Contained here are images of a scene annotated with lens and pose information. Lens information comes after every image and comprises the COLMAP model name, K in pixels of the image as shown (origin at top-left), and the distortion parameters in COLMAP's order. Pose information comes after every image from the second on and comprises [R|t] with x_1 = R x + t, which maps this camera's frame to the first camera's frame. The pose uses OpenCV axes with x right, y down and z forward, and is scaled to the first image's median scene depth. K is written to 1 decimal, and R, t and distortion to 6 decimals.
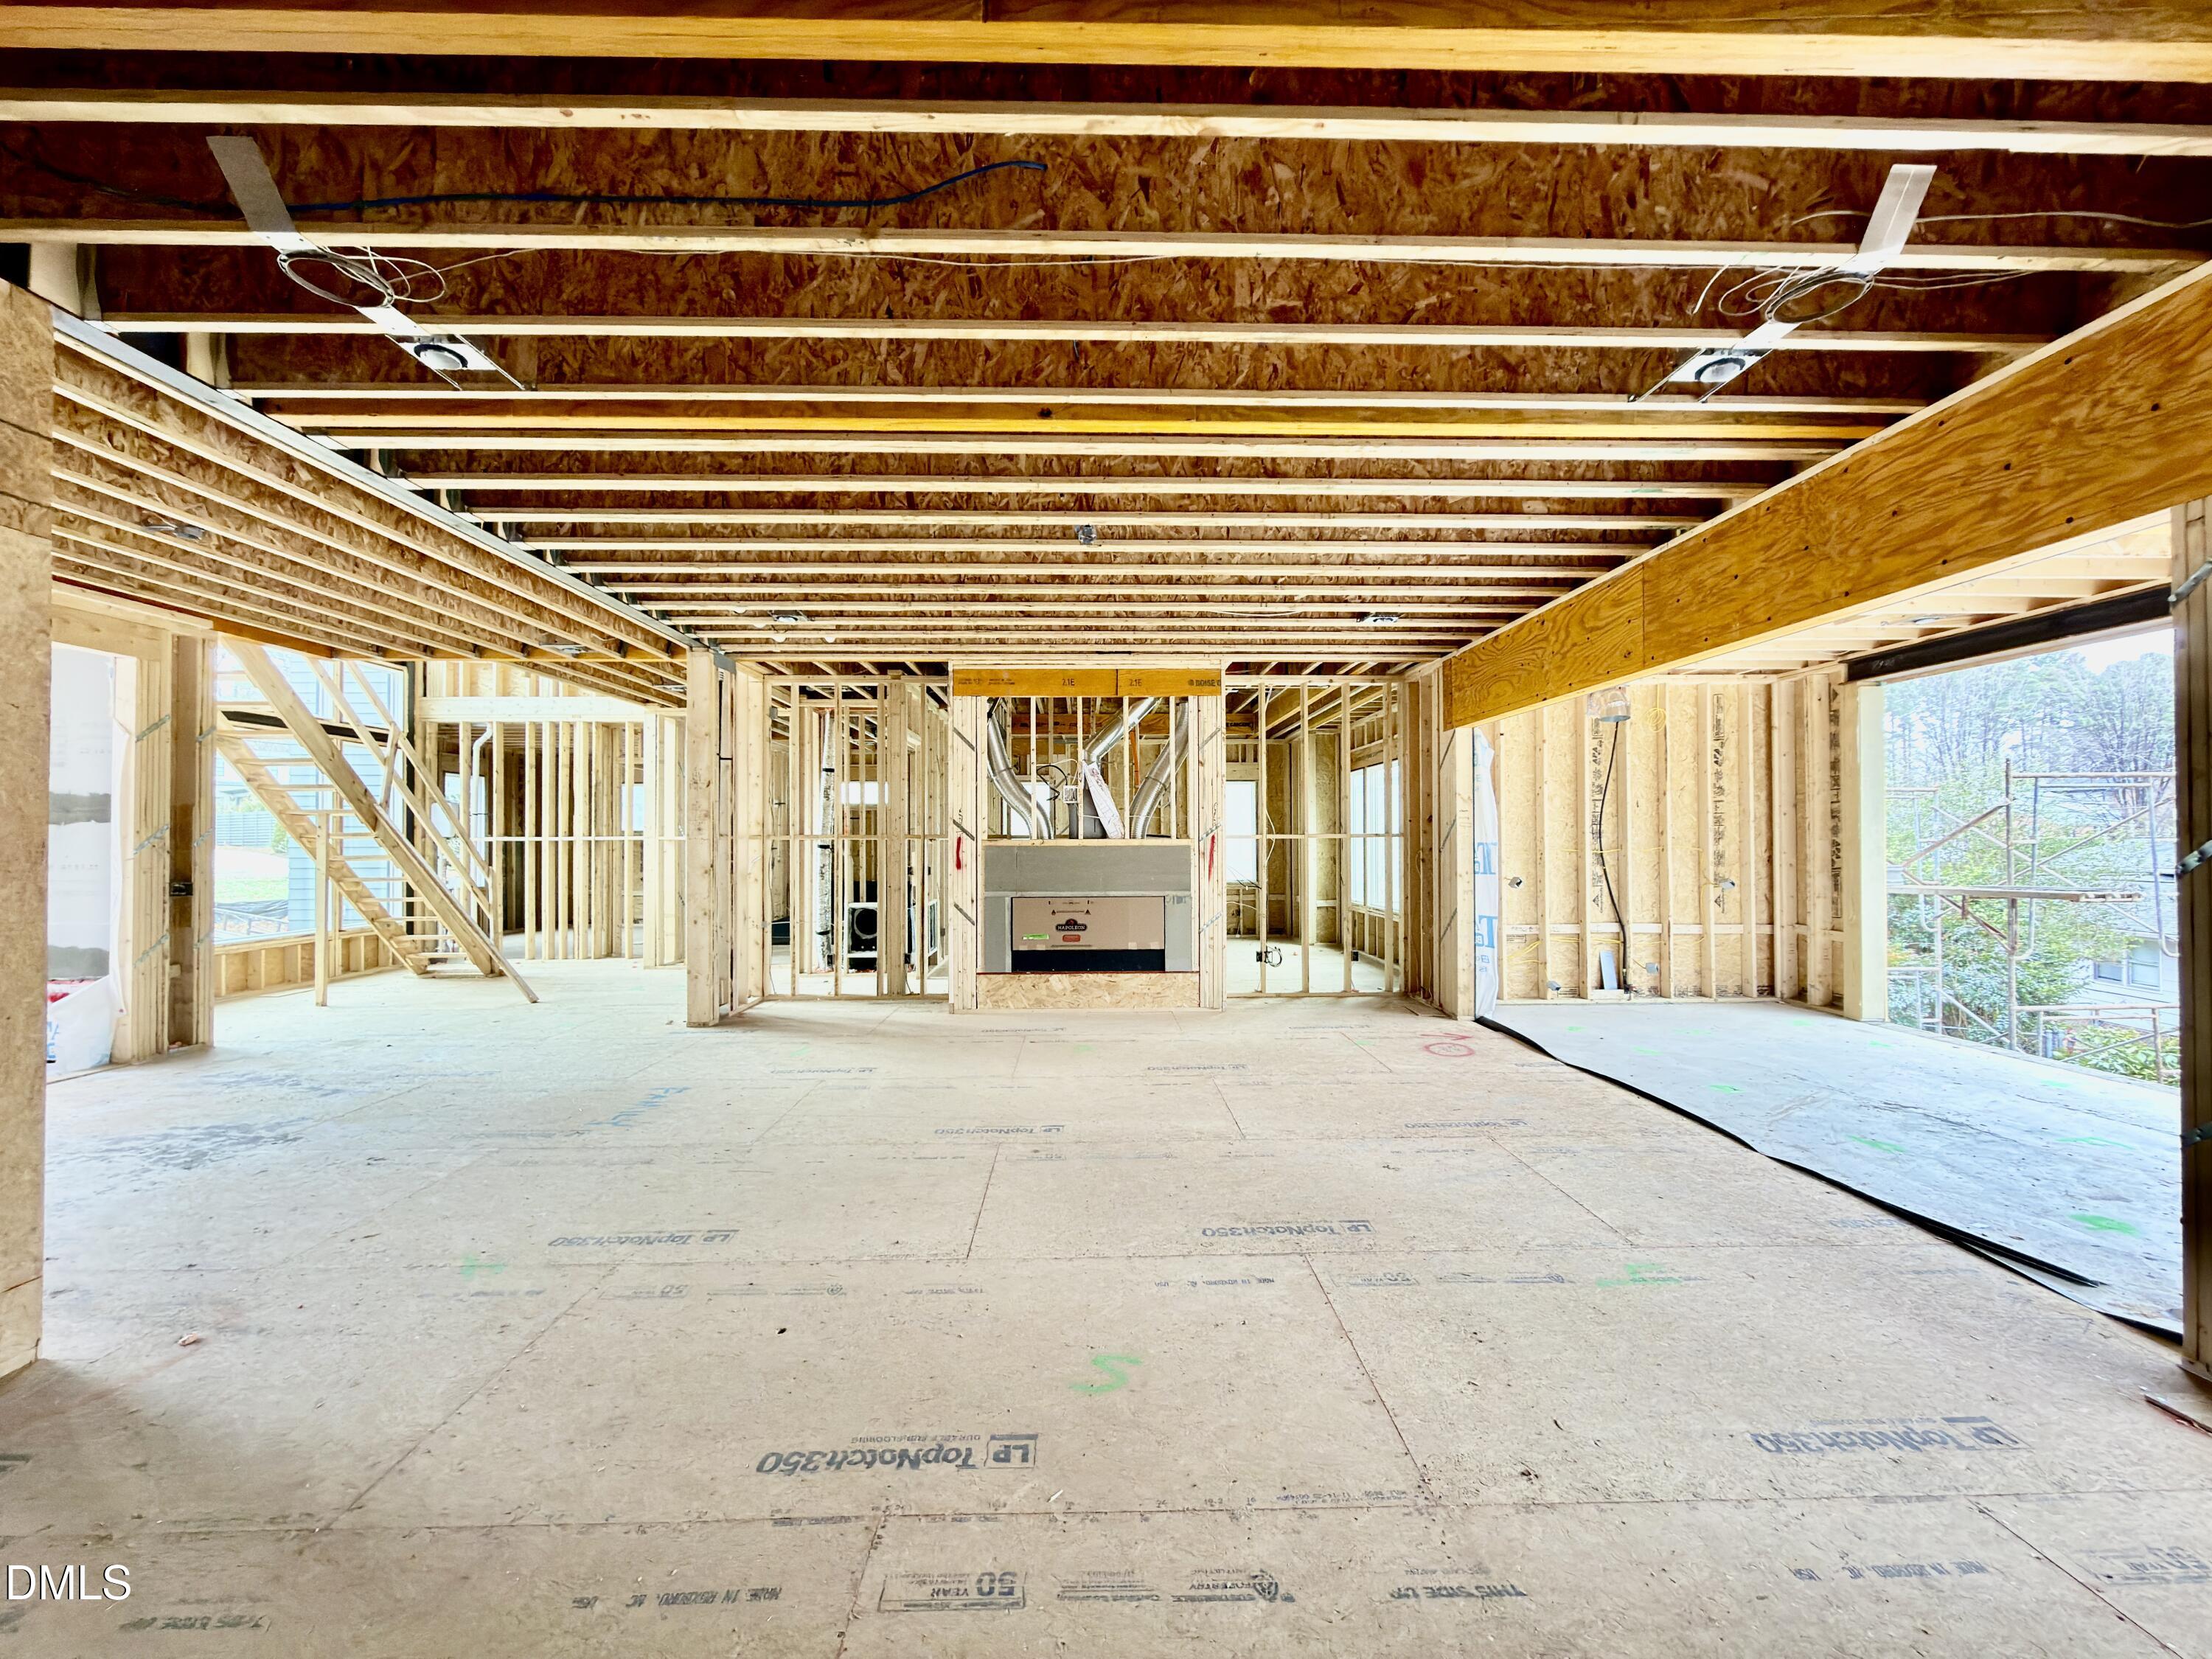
lens RADIAL K [[887.6, 0, 1106.0], [0, 887.6, 829.5], [0, 0, 1]] dist [-0.000511, 0.000235]
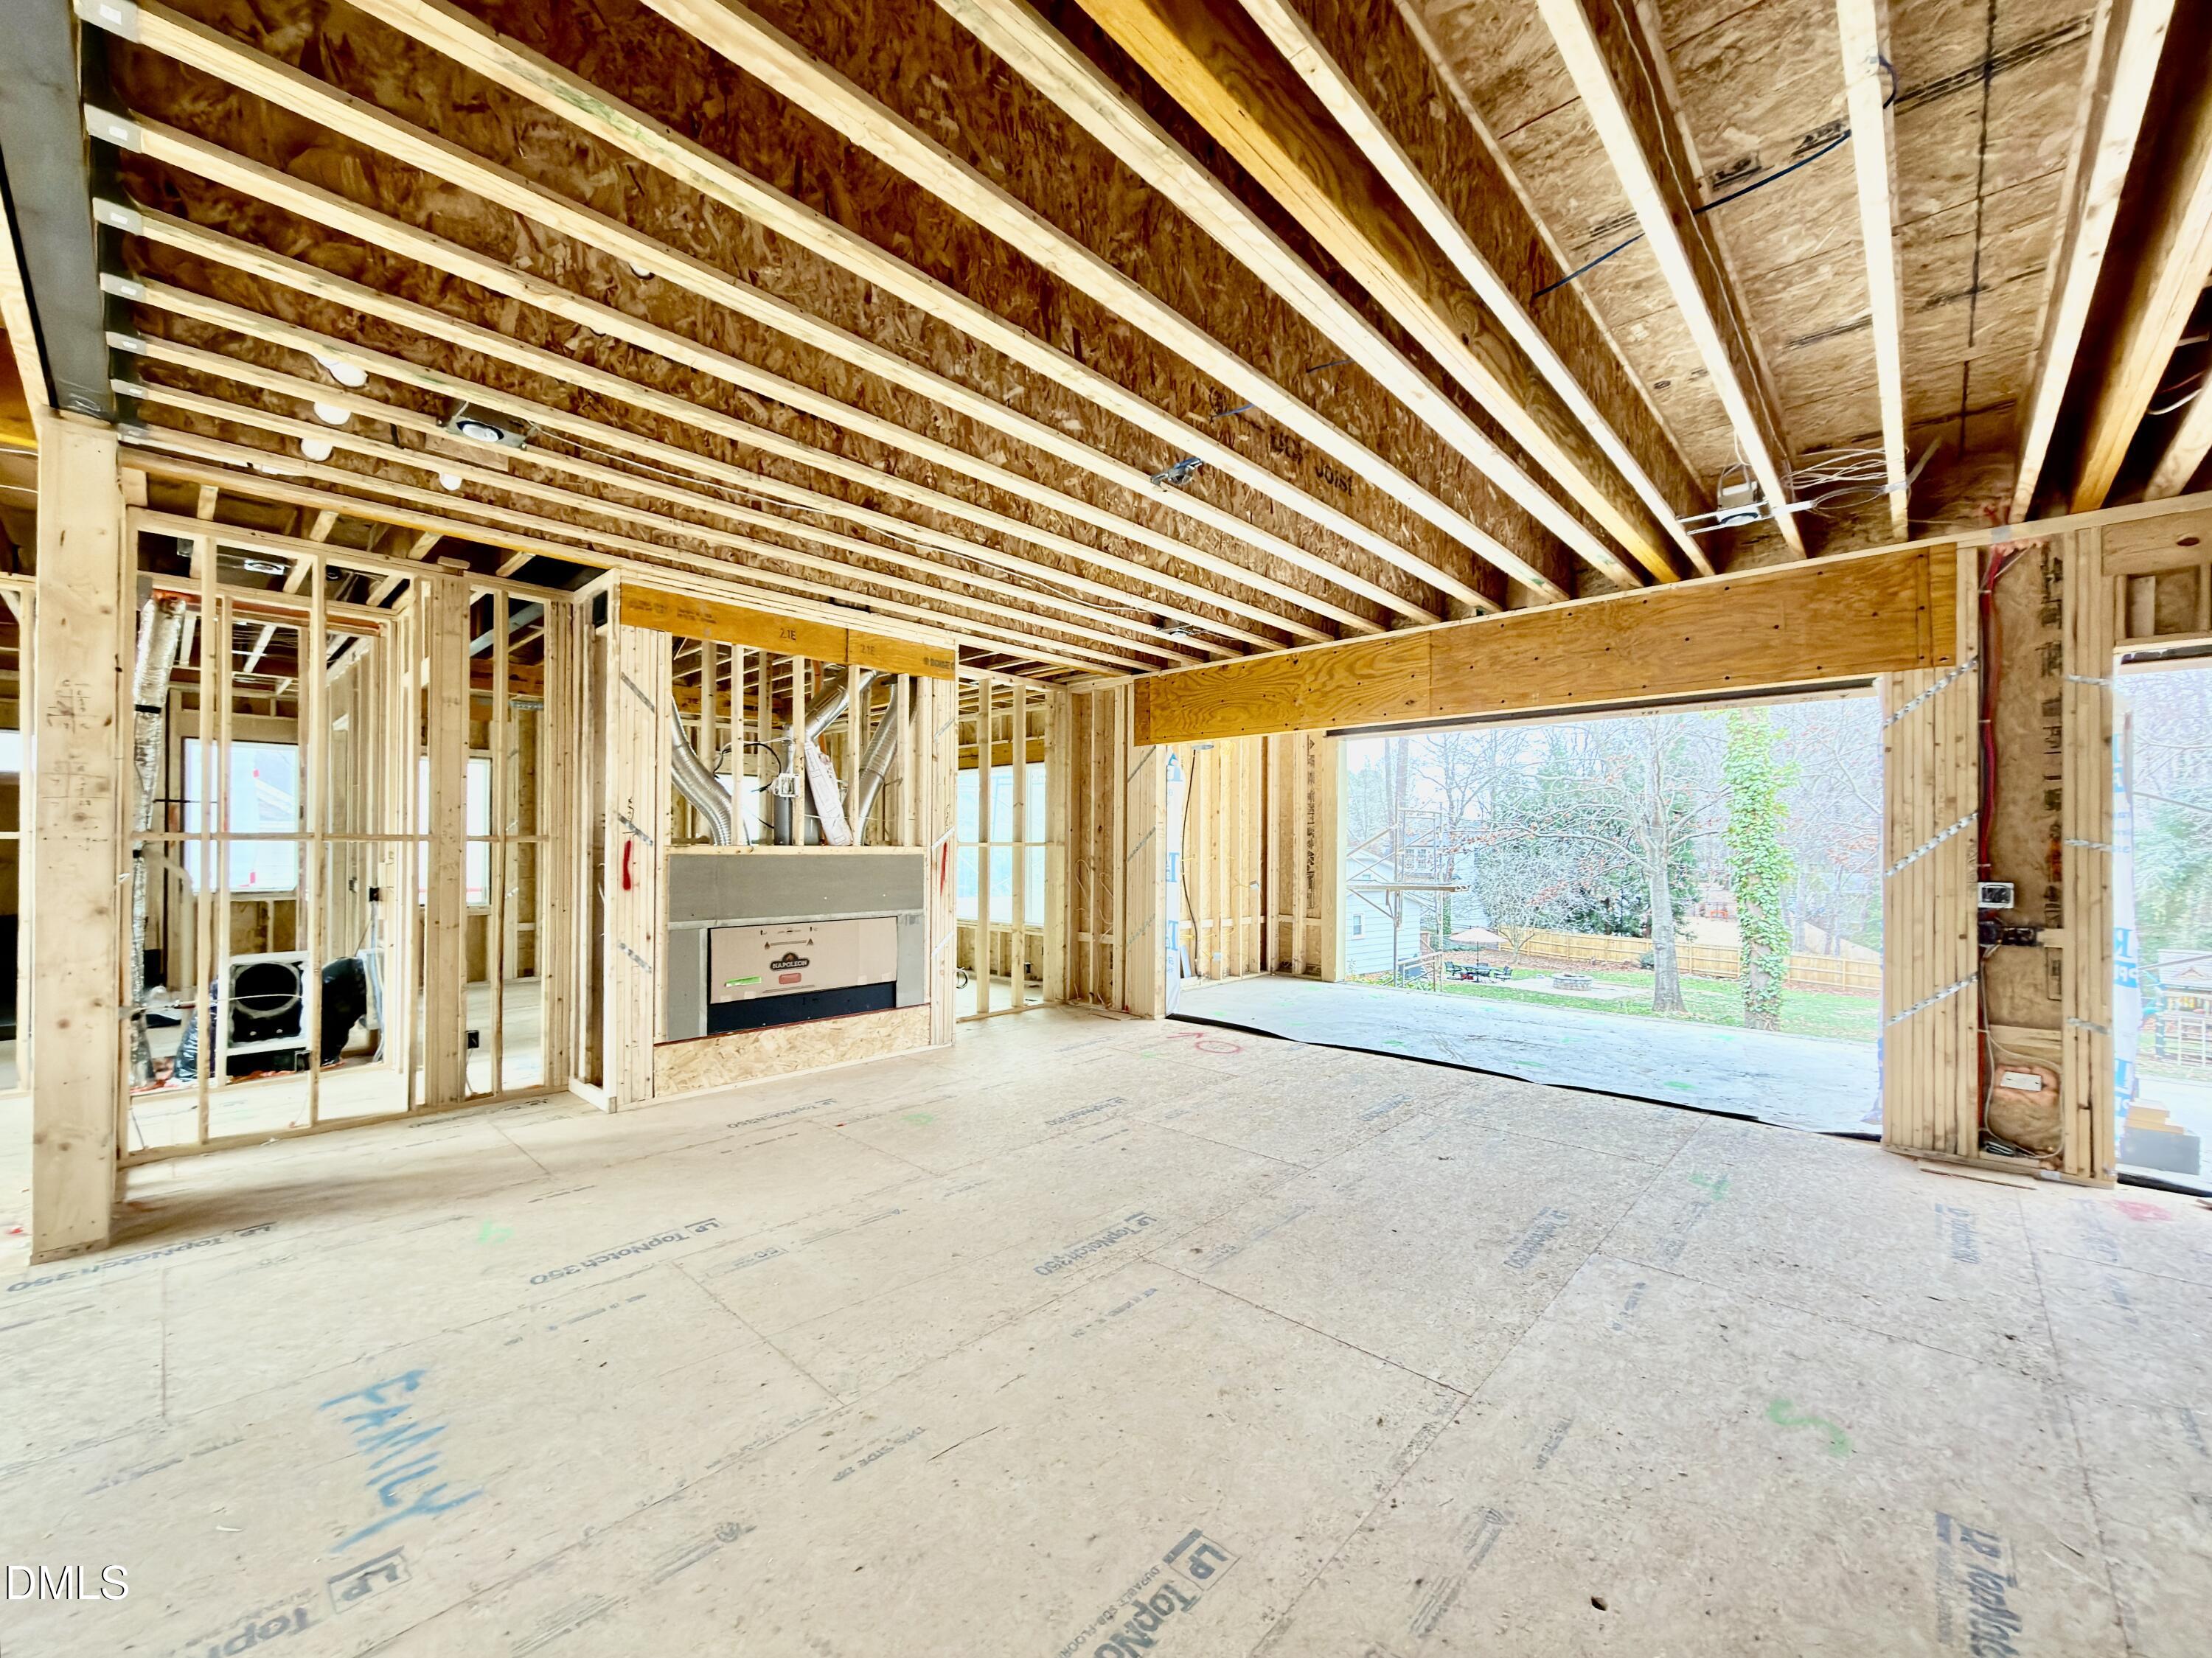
lens RADIAL K [[890.7, 0, 1110.6], [0, 890.7, 843.3], [0, 0, 1]] dist [-0.000479, 0.000566]
pose [[0.695193, 0.011073, 0.718737, -0.391133], [-0.018370, 0.999828, 0.002364, 0.002170], [-0.718588, -0.014846, 0.695278, 0.288309]]
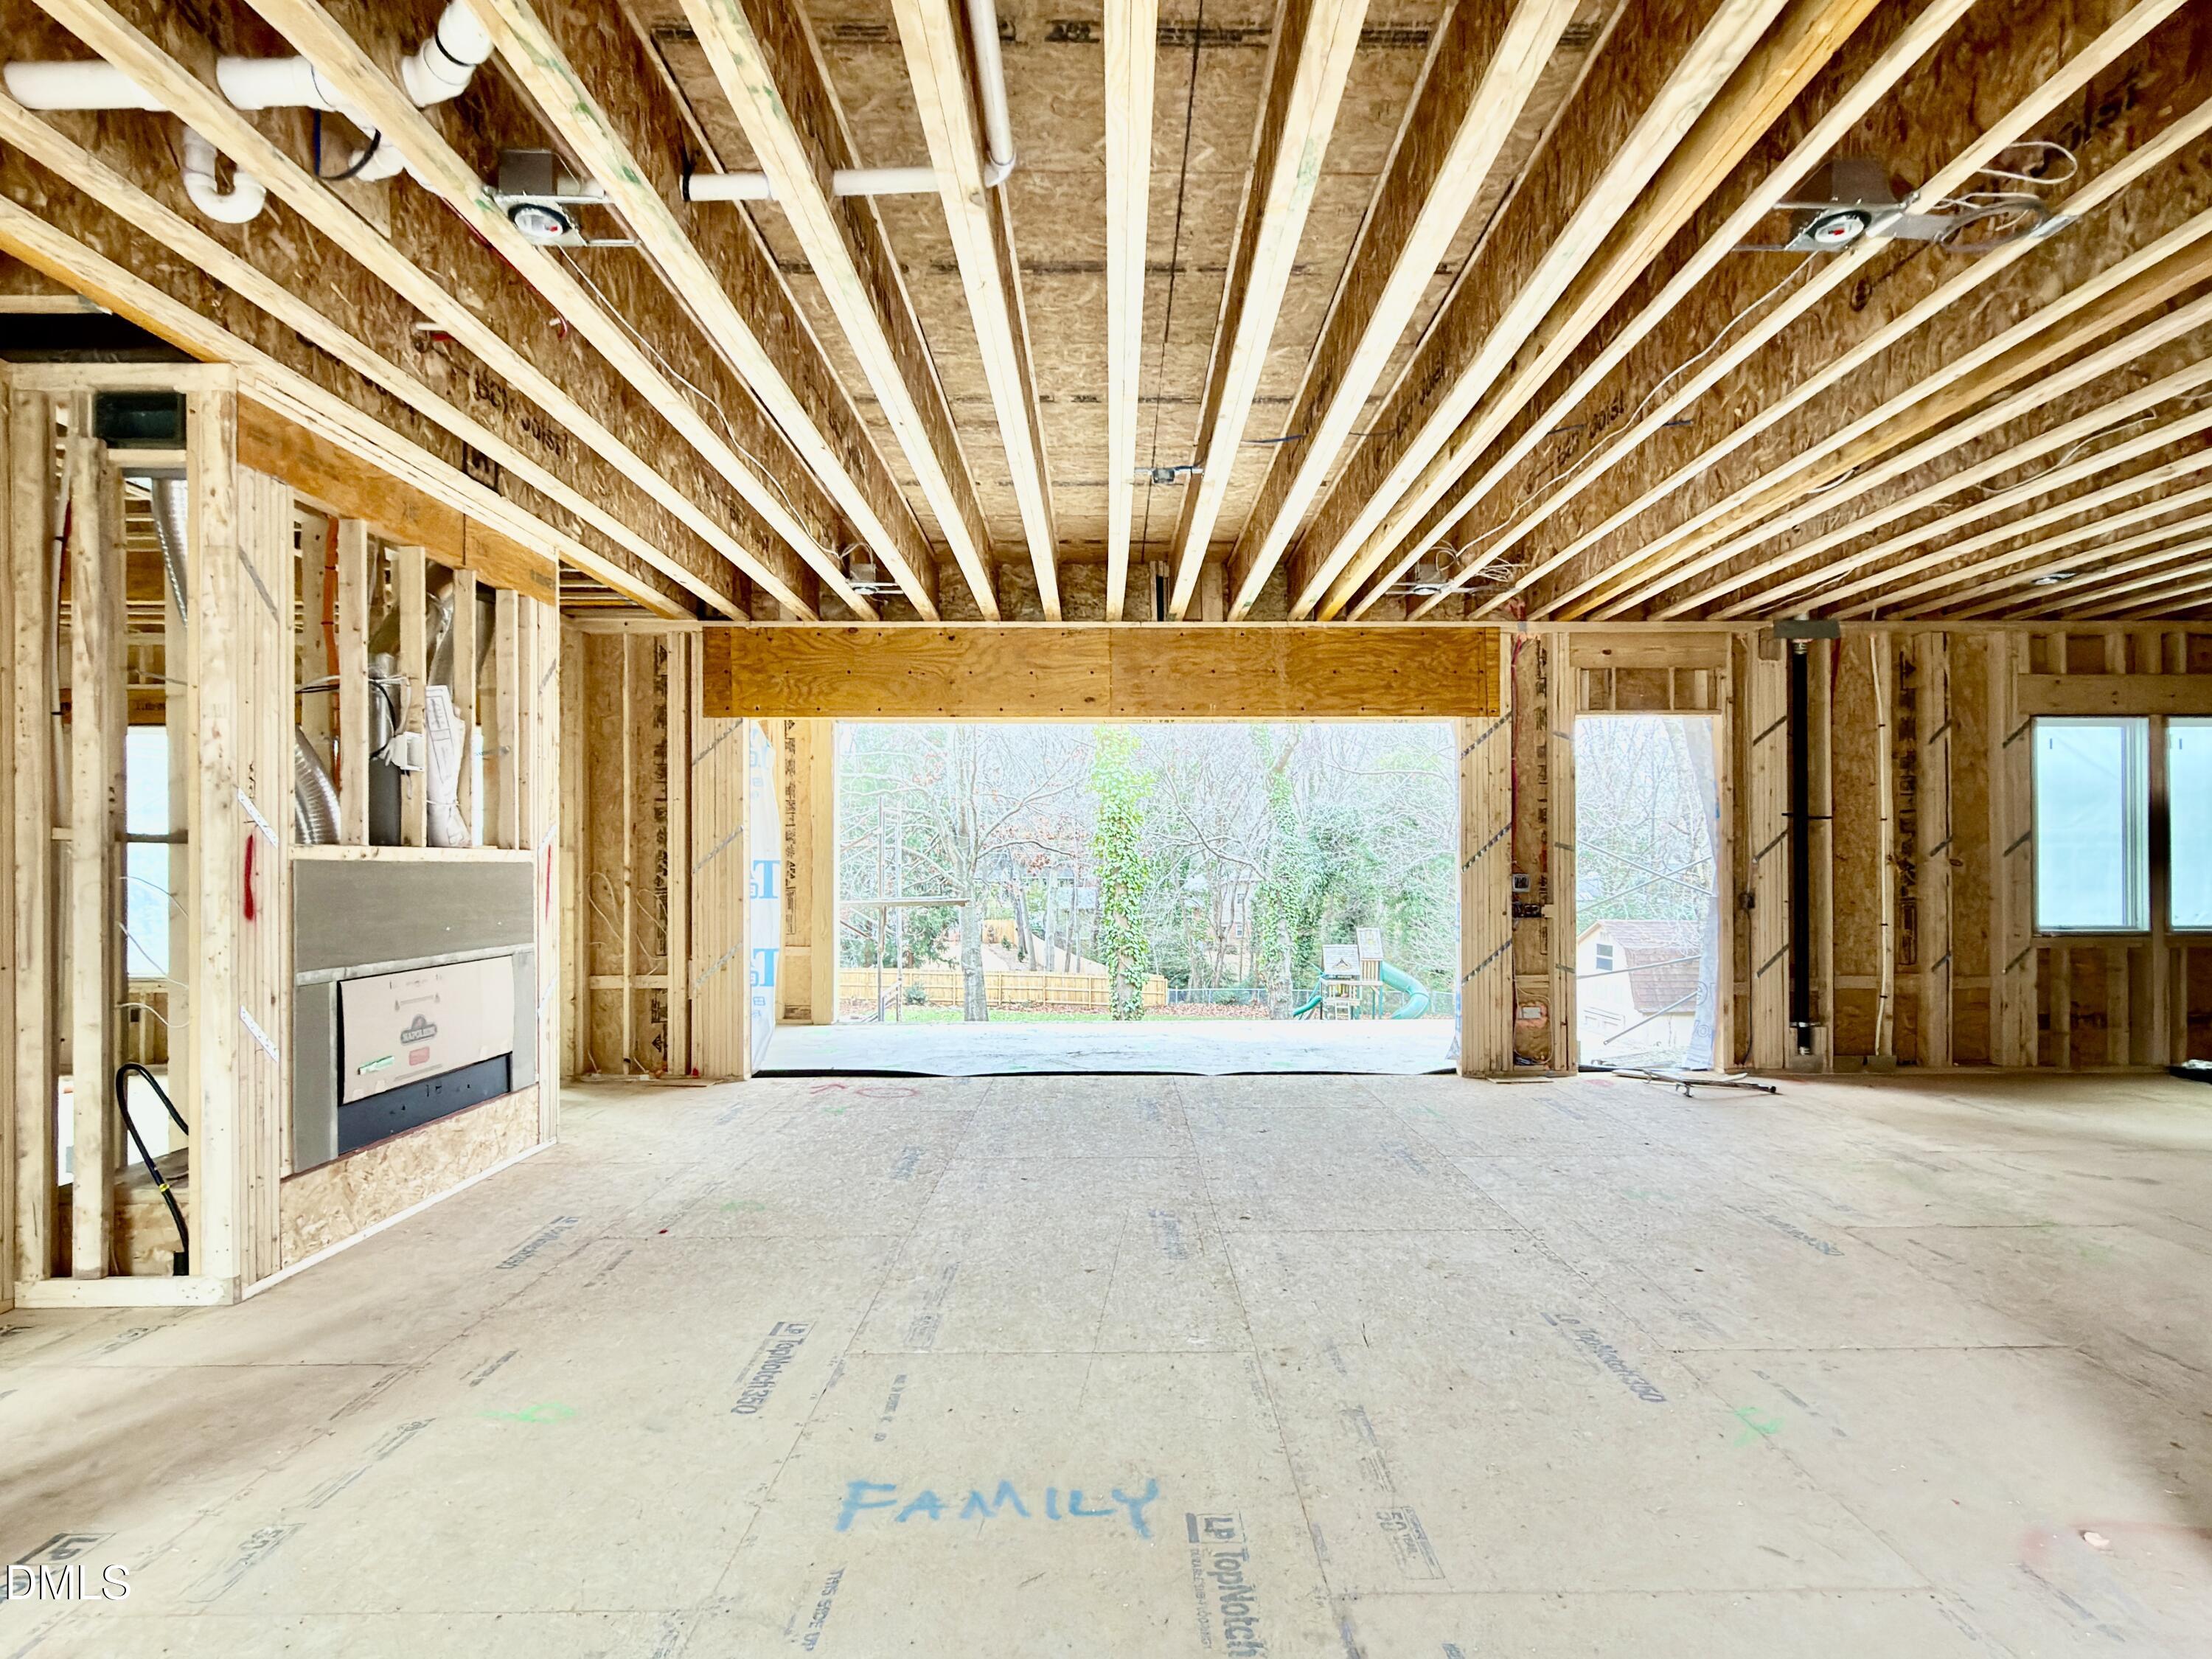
lens RADIAL K [[1247.2, 0, 1143.2], [0, 1247.2, 869.4], [0, 0, 1]] dist [0.001379, -0.000631]
pose [[-0.004503, 0.000631, 0.999990, -0.707177], [-0.011831, 0.999930, -0.000684, 0.018793], [-0.999920, -0.011834, -0.004496, 0.618887]]
